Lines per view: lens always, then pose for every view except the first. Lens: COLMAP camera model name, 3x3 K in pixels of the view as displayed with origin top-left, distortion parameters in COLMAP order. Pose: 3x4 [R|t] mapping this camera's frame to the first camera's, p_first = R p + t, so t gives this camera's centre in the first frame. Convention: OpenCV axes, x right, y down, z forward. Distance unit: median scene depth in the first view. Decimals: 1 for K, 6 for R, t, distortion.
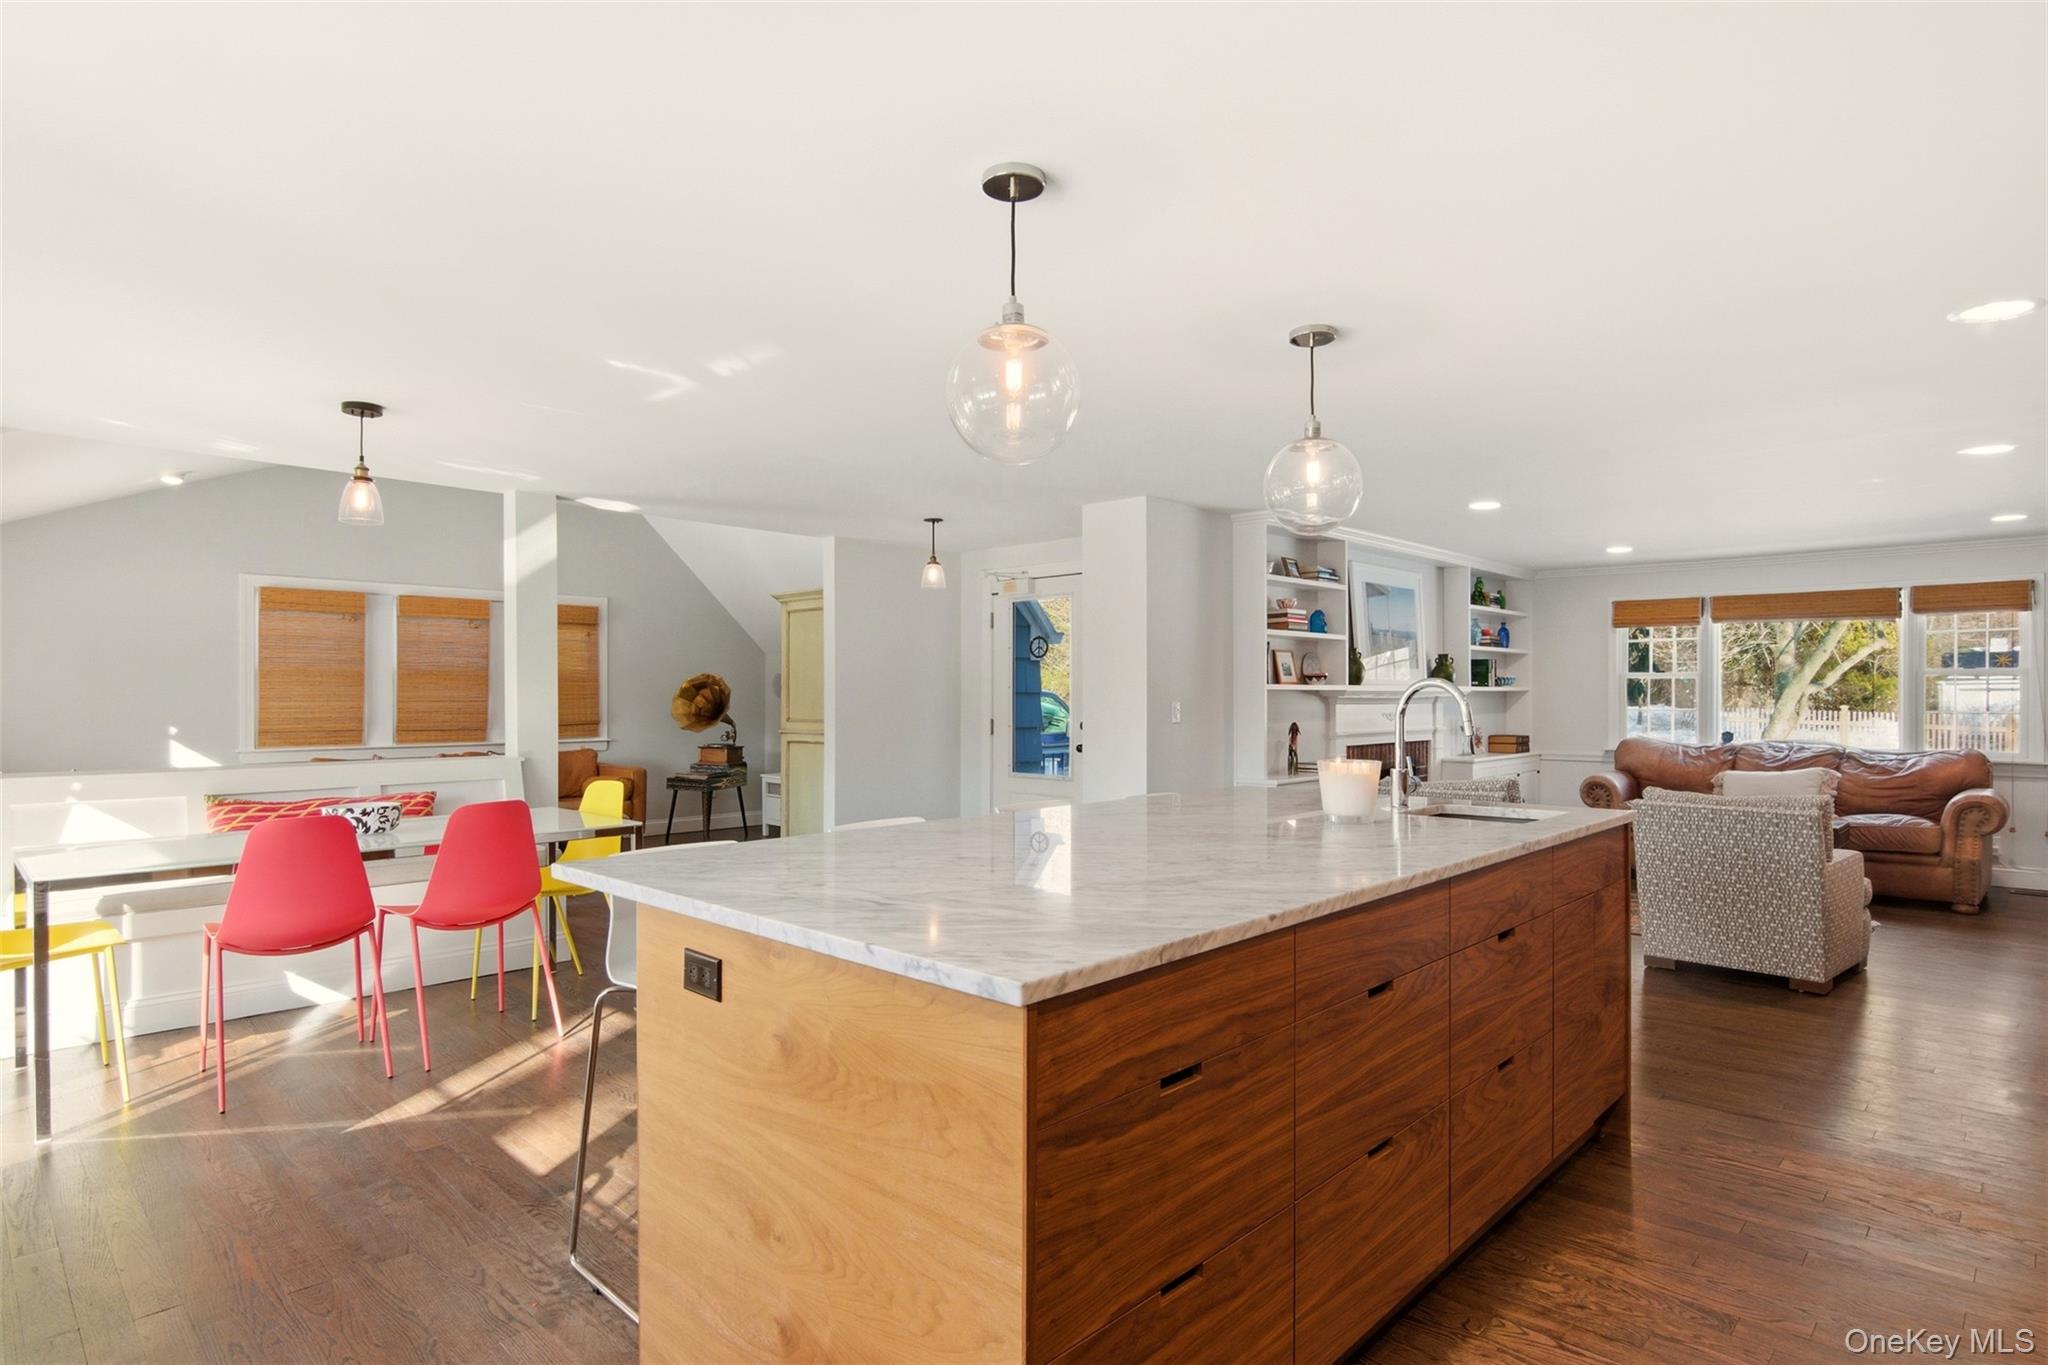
lens RADIAL K [[1079.6, 0, 1016.3], [0, 1079.6, 691.3], [0, 0, 1]] dist [0.001094, -0.009735]
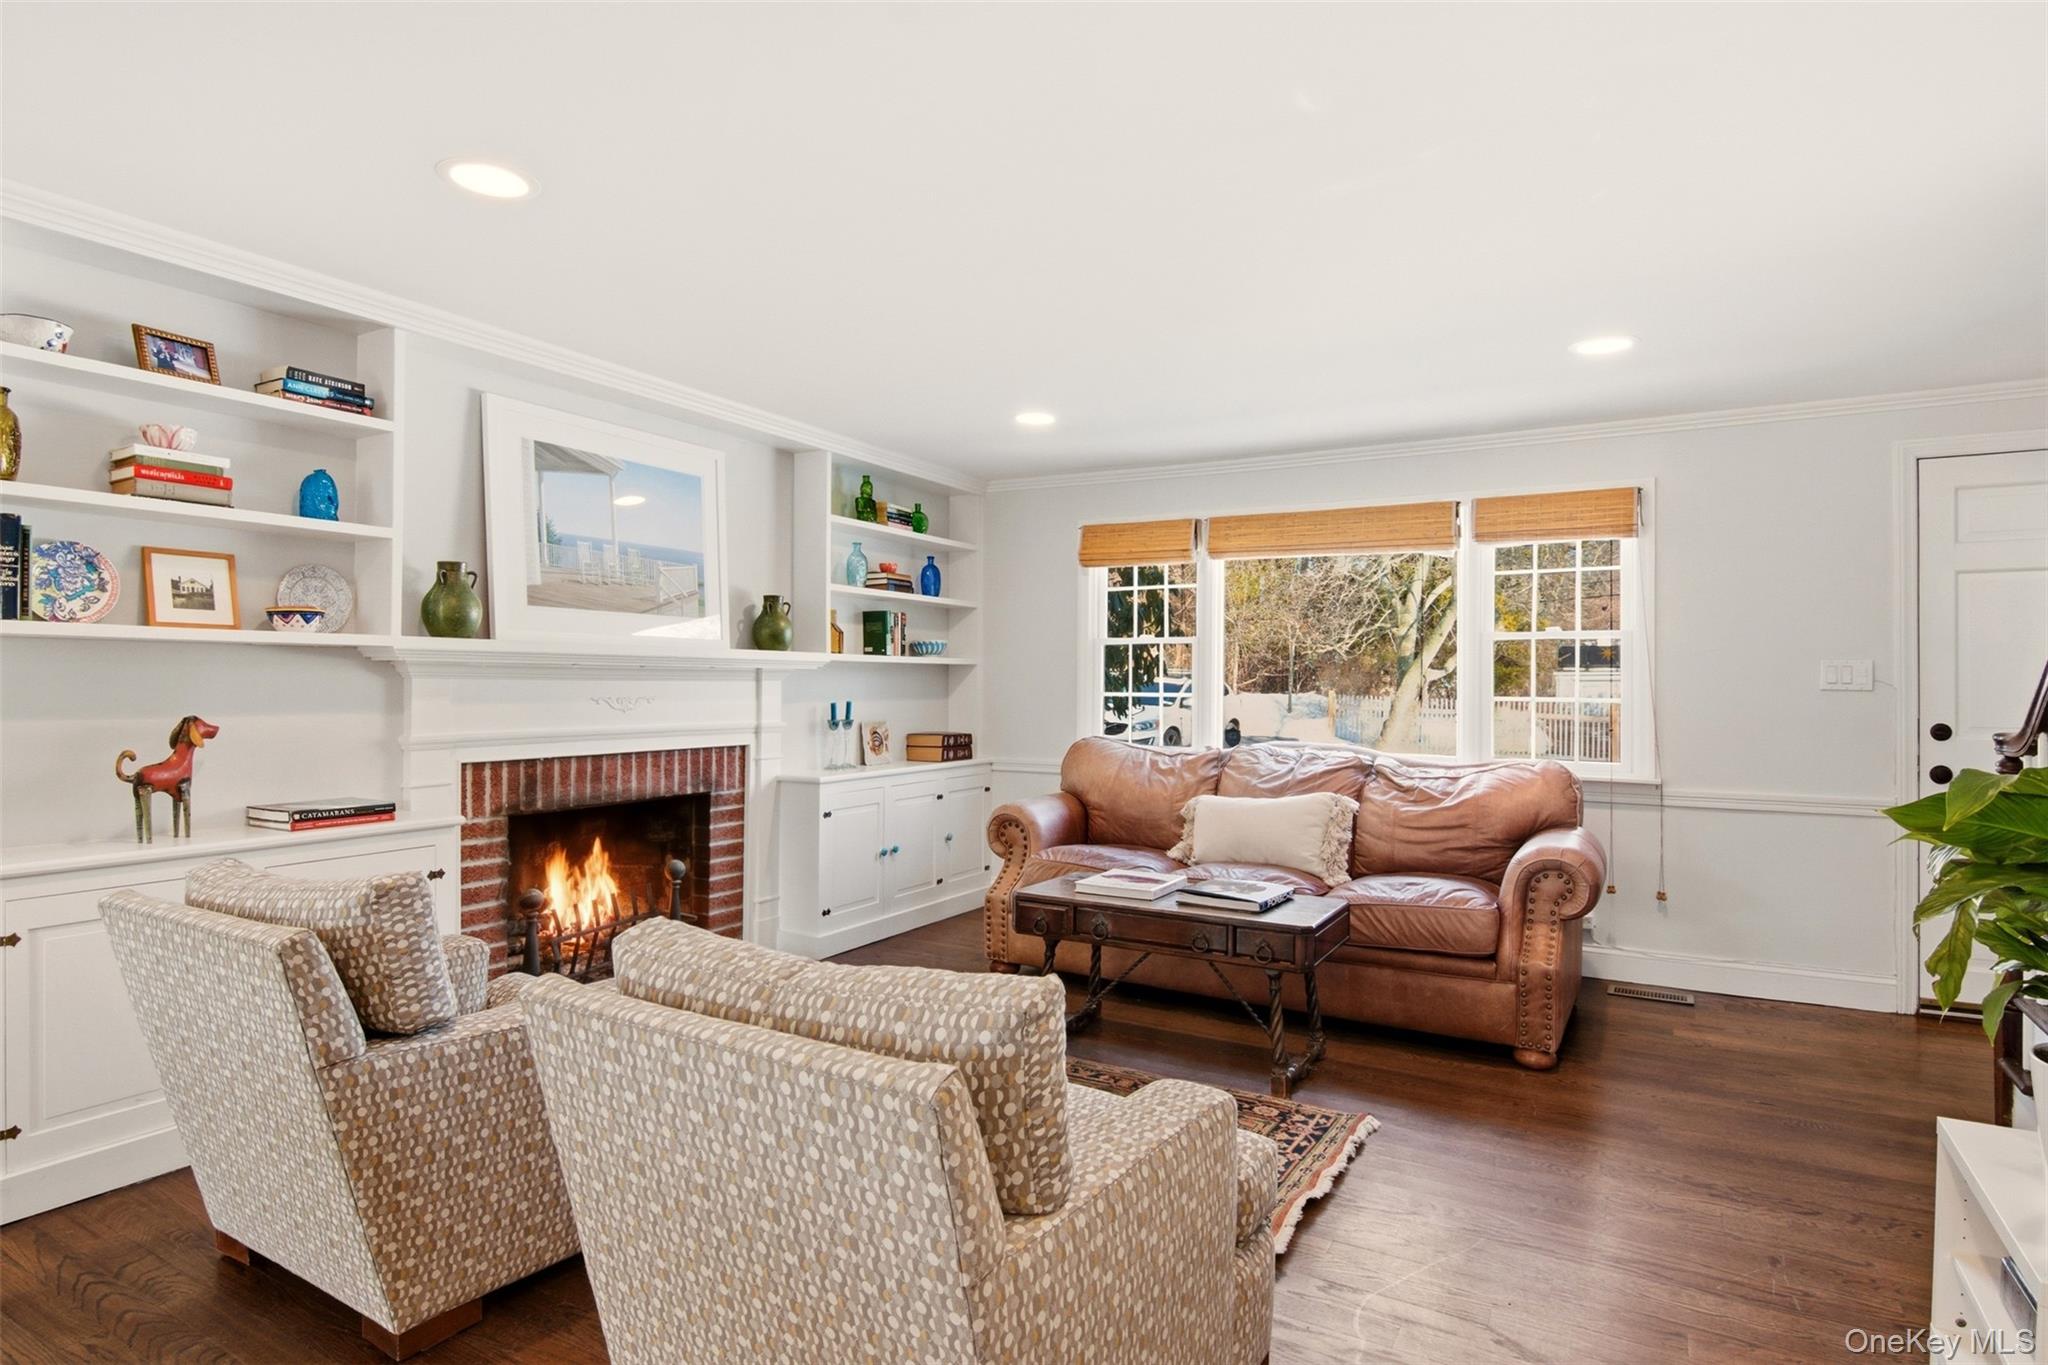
lens RADIAL K [[1032.5, 0, 1018.8], [0, 1032.5, 674.5], [0, 0, 1]] dist [-0.000346, -0.000151]
pose [[0.974932, 0.008890, 0.222324, 0.438804], [-0.008037, 0.999956, -0.004740, 0.010071], [-0.222357, 0.002834, 0.974961, 0.469954]]
